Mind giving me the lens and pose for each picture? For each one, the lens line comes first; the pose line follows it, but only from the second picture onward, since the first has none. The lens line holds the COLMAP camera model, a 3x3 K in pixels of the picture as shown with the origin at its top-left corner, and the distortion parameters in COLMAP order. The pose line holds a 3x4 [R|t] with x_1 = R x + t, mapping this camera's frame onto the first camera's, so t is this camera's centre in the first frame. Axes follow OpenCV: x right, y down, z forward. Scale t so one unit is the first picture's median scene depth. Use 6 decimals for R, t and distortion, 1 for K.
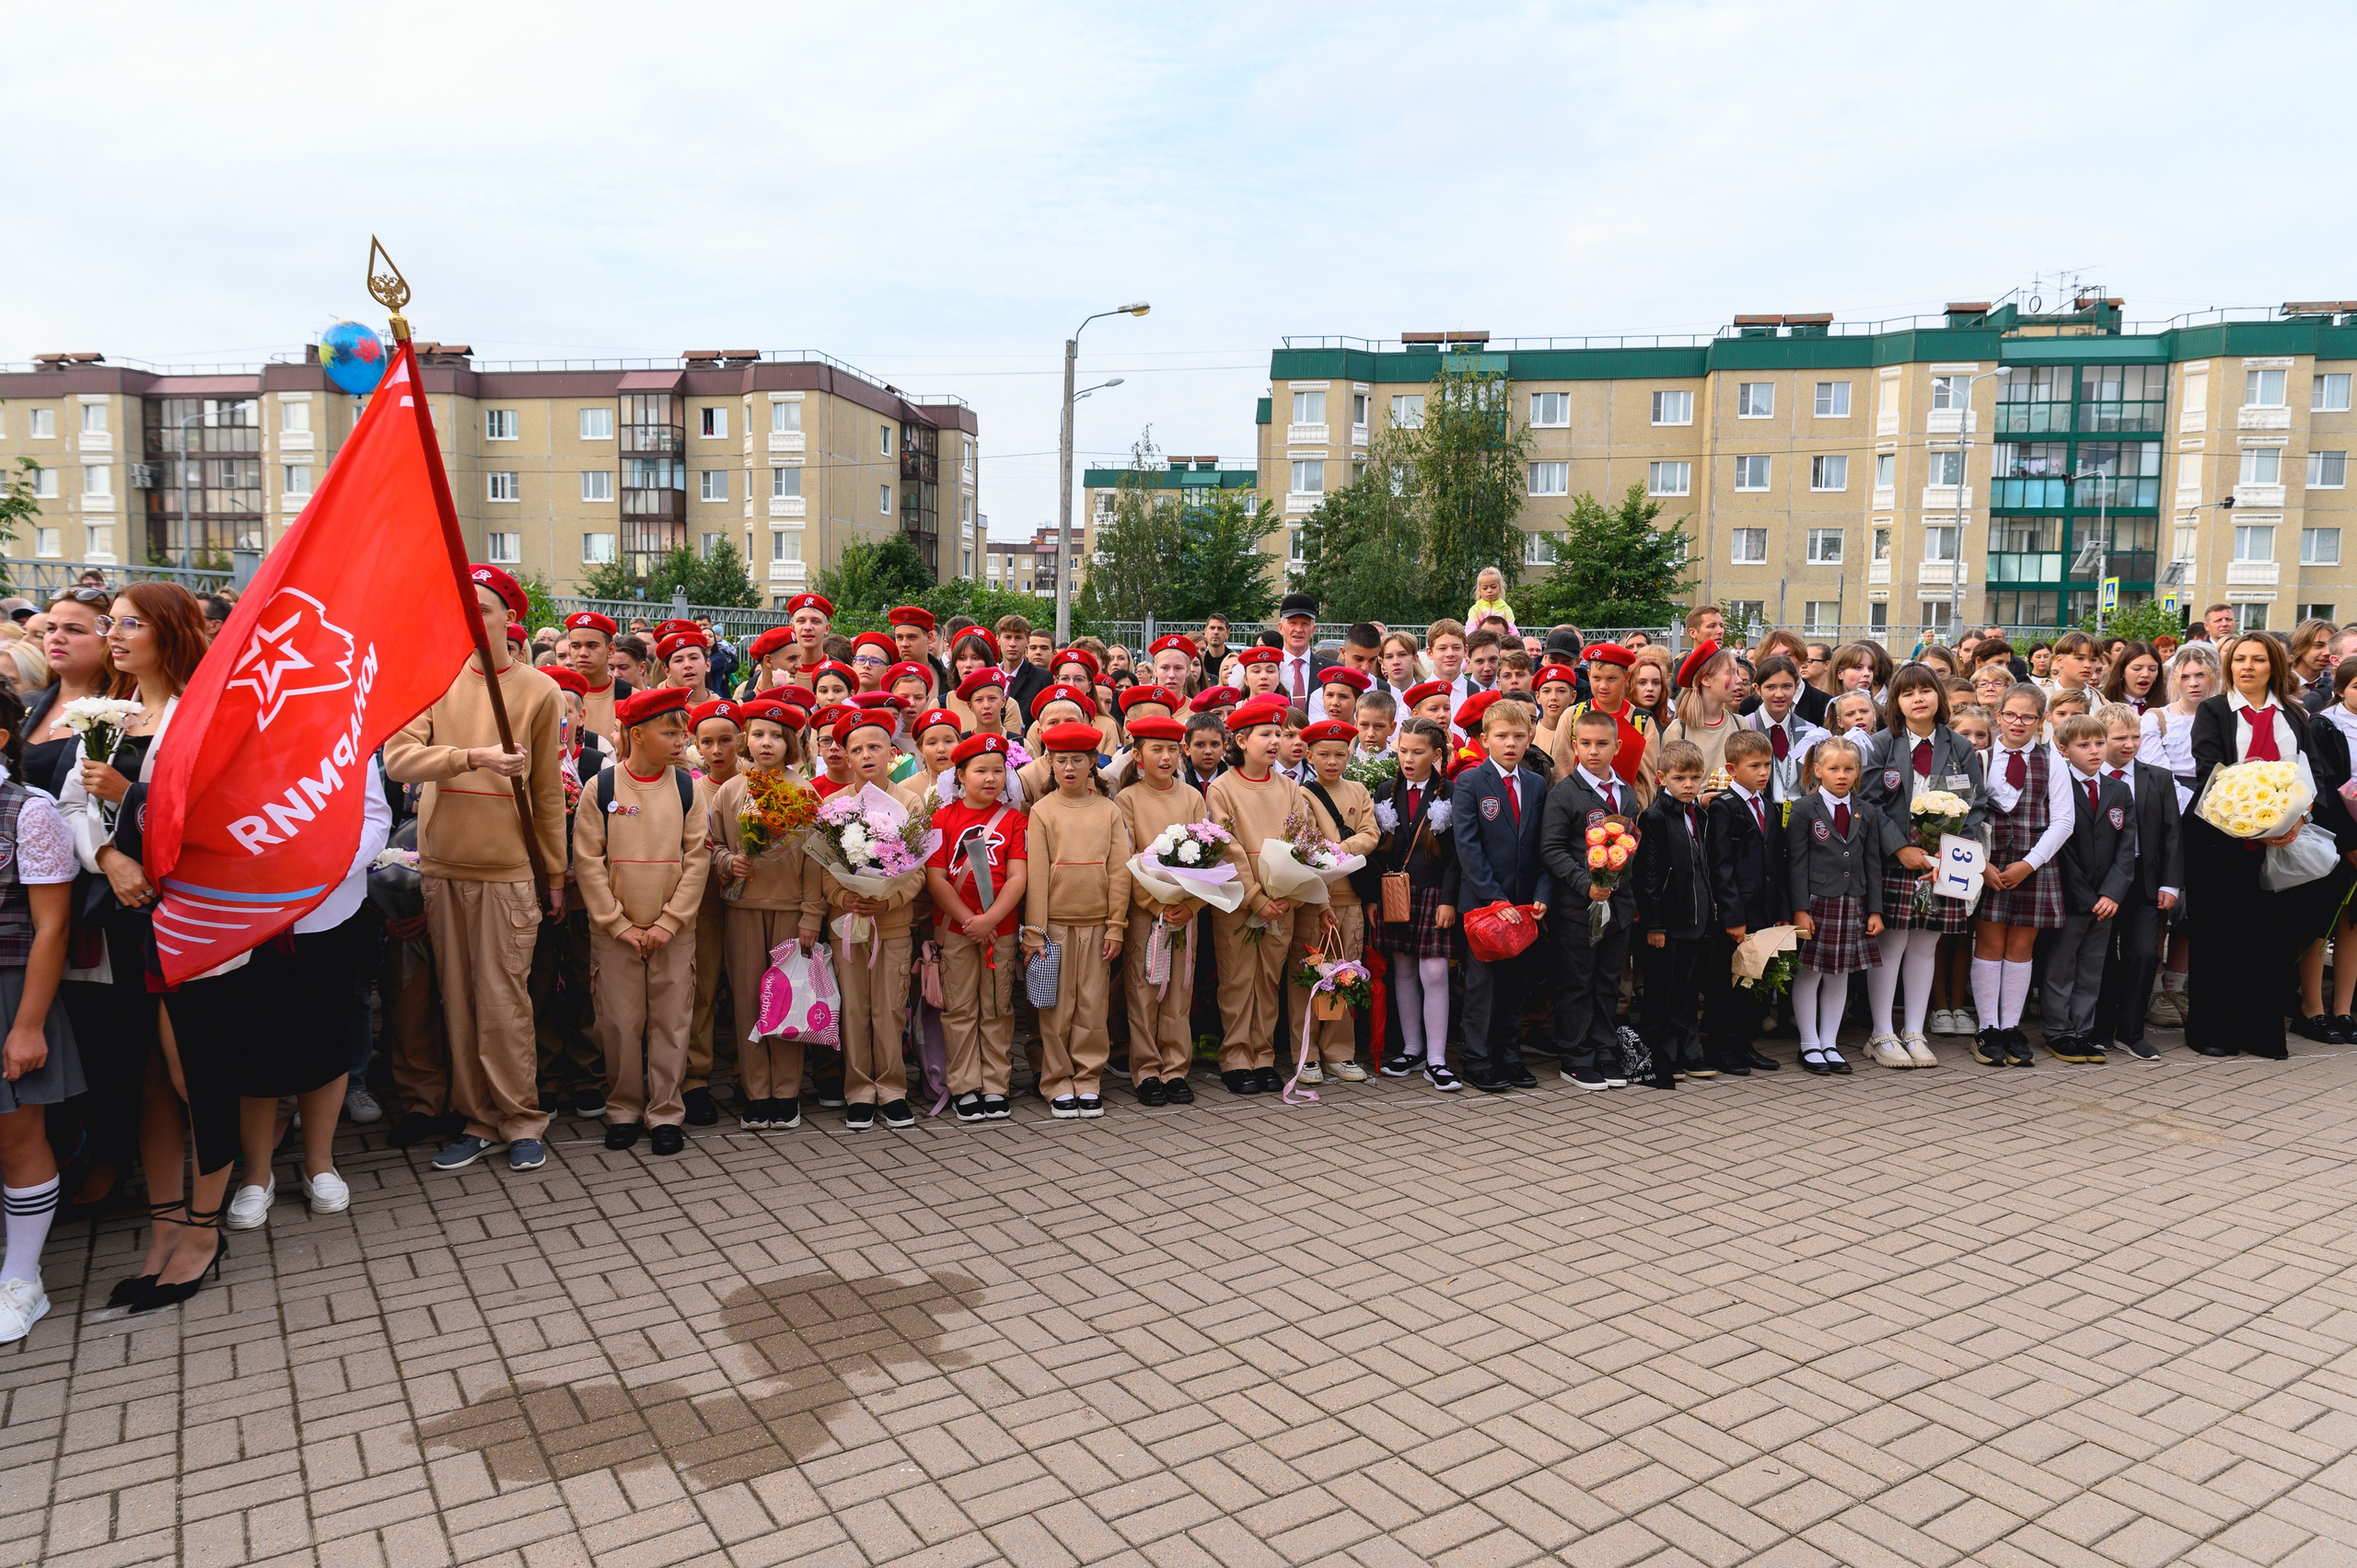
lens RADIAL K [[1546.4, 0, 1187.7], [0, 1546.4, 782.6], [0, 0, 1]] dist [-0.009728, 0.007531]
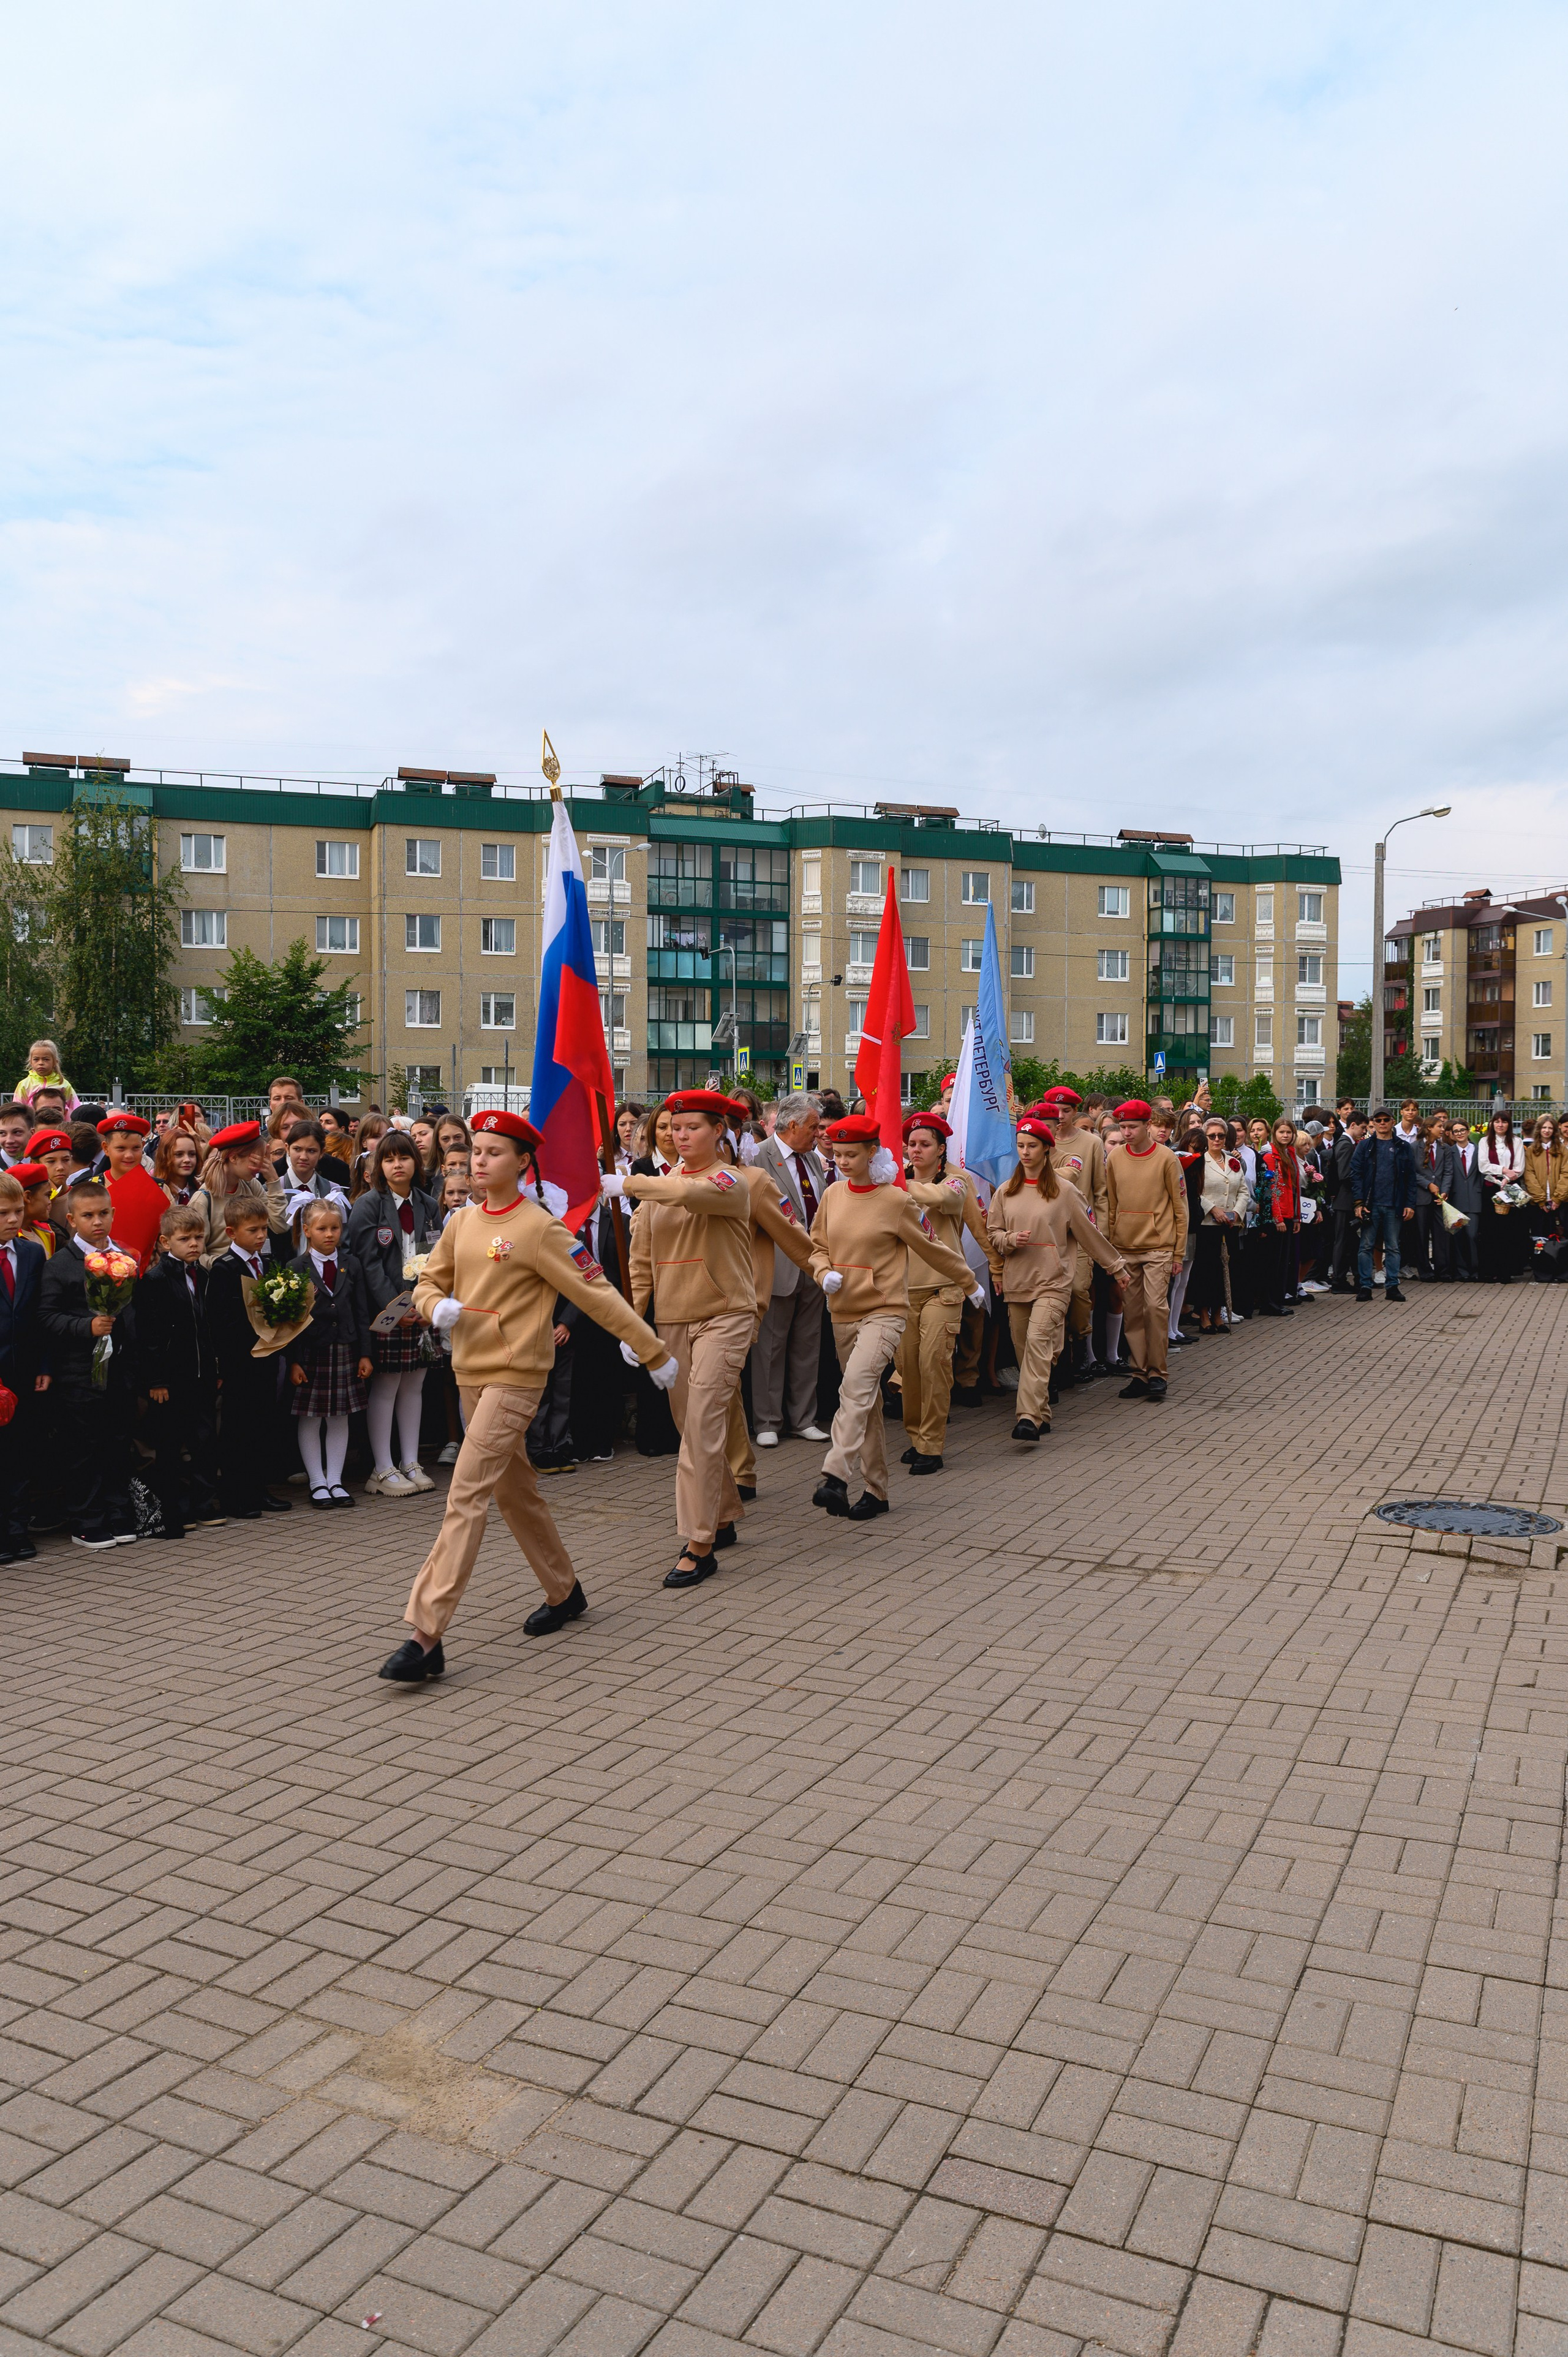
lens RADIAL K [[1718.3, 0, 762.4], [0, 1718.3, 1191.1], [0, 0, 1]] dist [-0.012066, 0.002487]
pose [[0.862589, -0.029067, 0.505070, 0.040718], [0.050778, 0.998281, -0.029272, 0.009233], [-0.503351, 0.050896, 0.862582, -0.129162]]
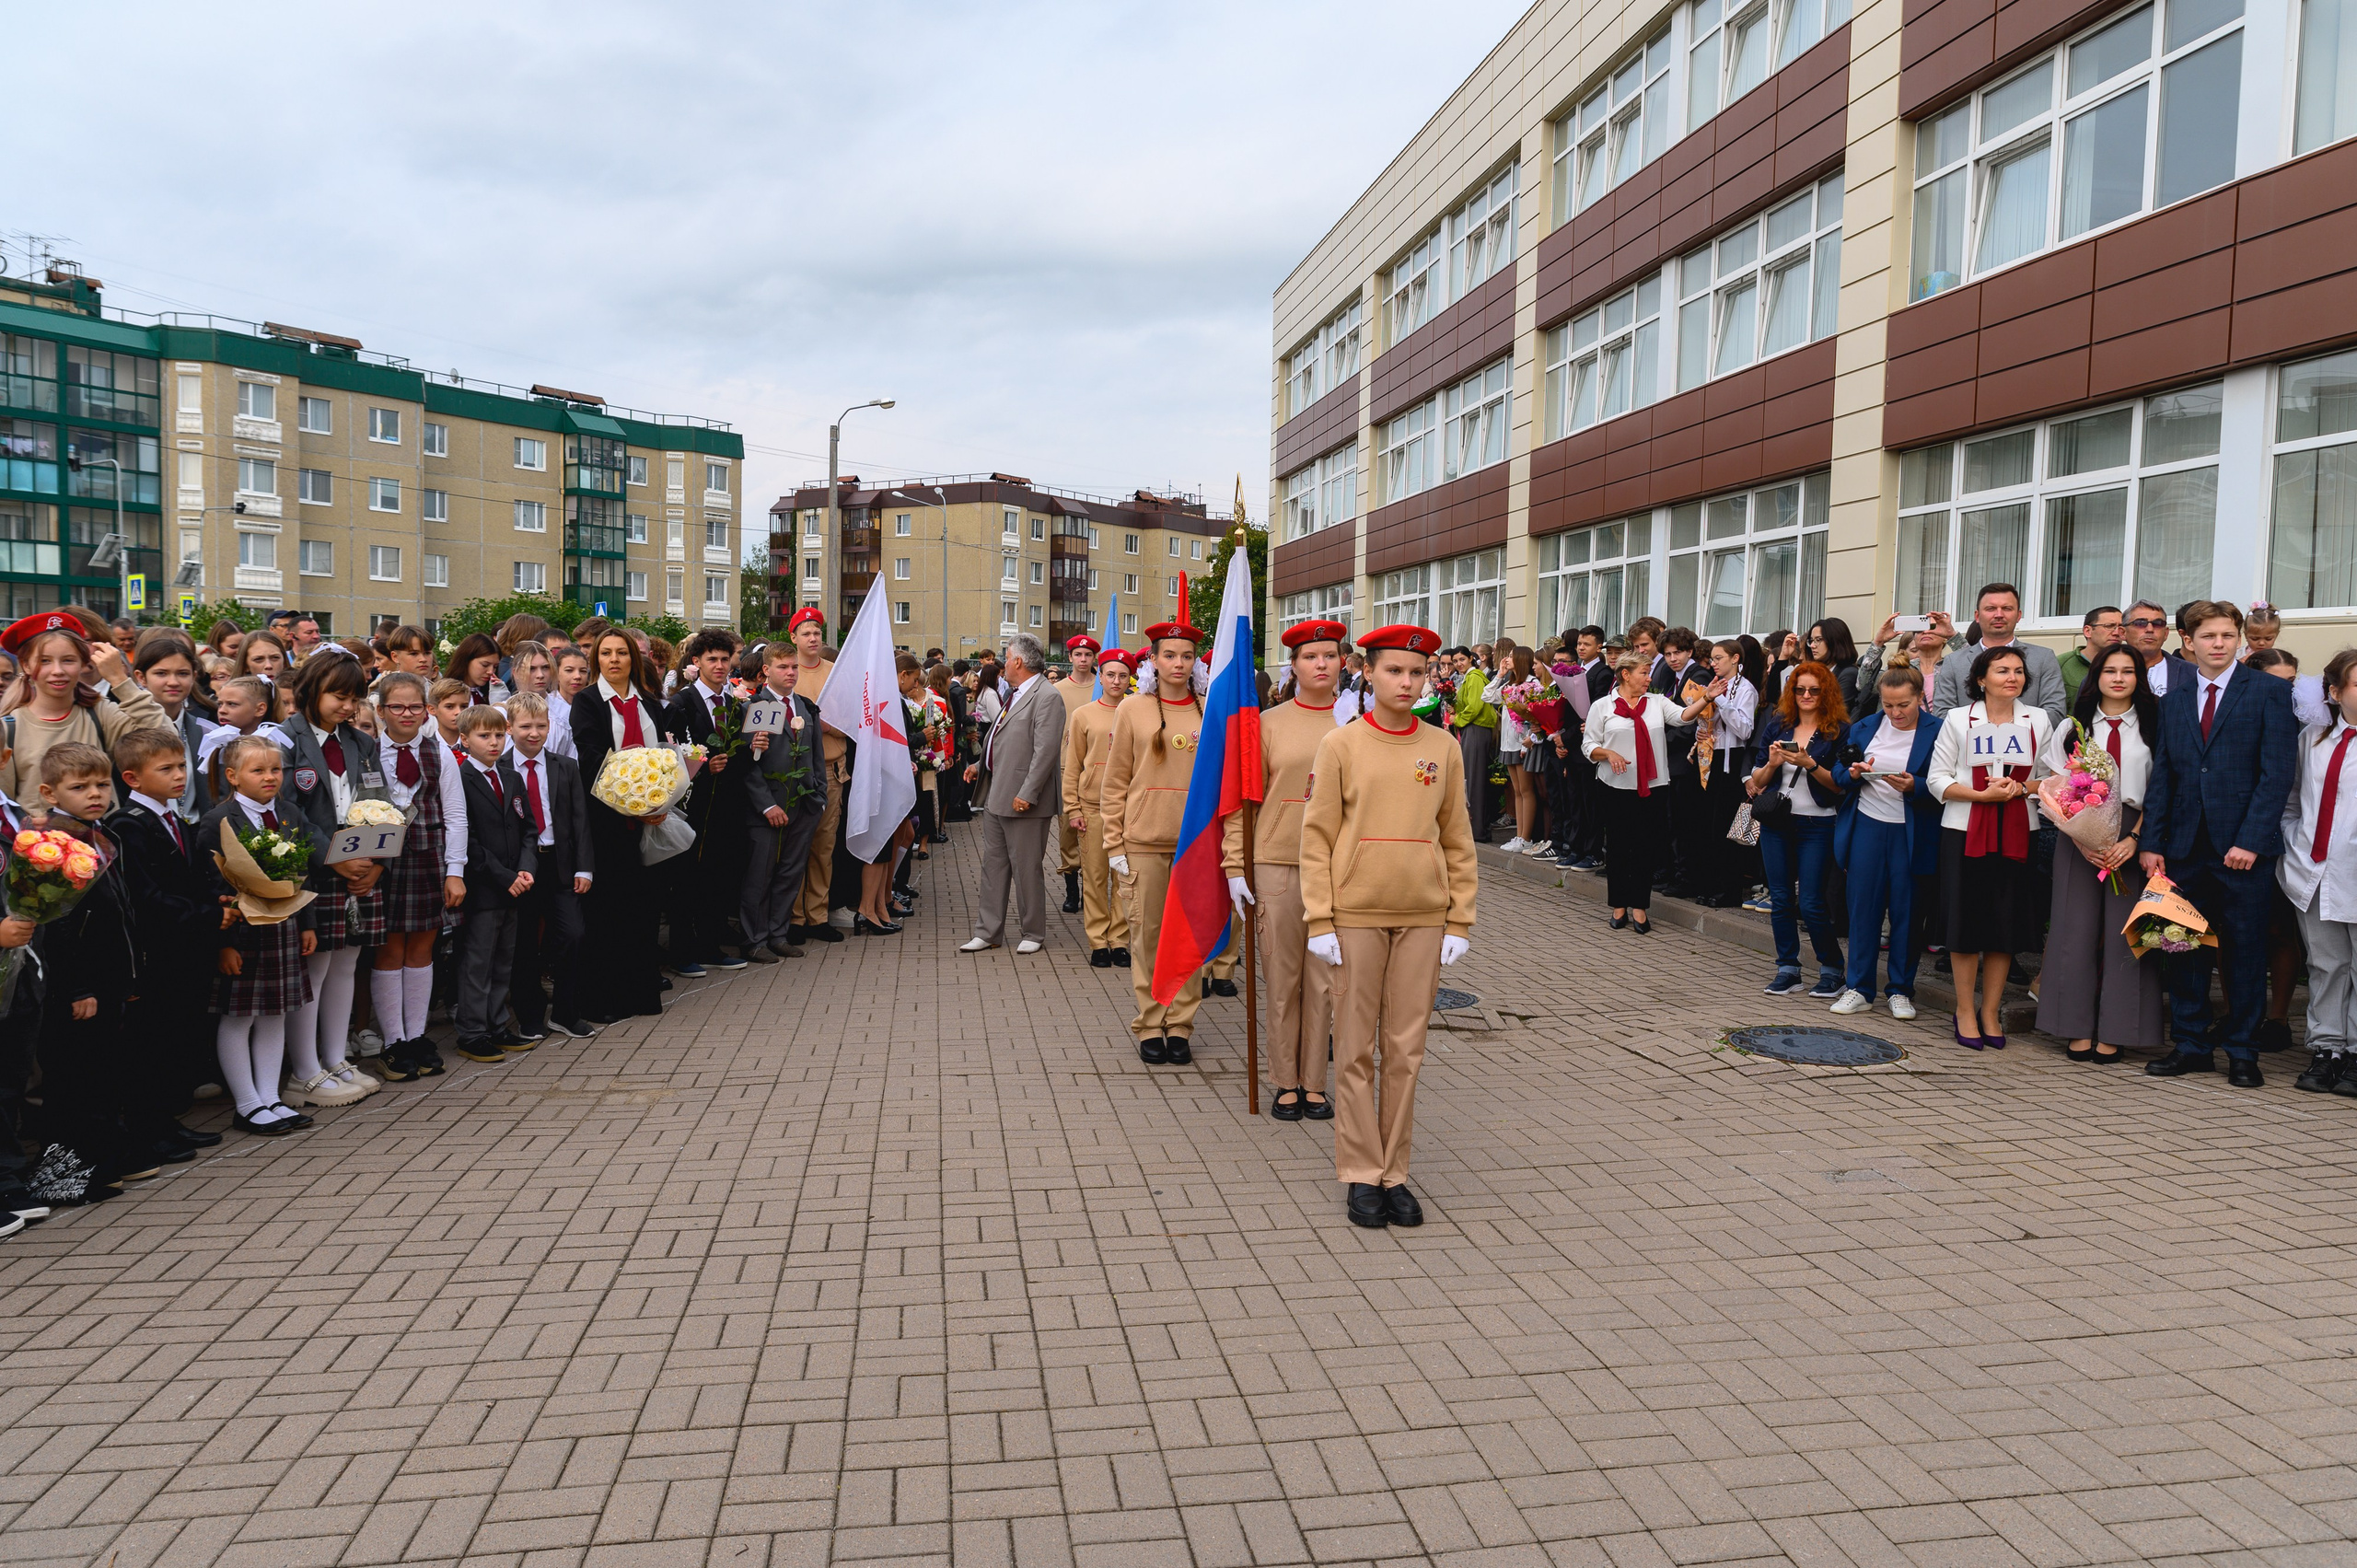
lens RADIAL K [[1546.4, 0, 1187.7], [0, 1546.4, 782.6], [0, 0, 1]] dist [-0.009728, 0.007531]
pose [[0.404301, -0.058020, 0.912784, -0.087620], [0.059660, 0.997533, 0.036982, -0.002431], [-0.912678, 0.039505, 0.406765, 0.115615]]
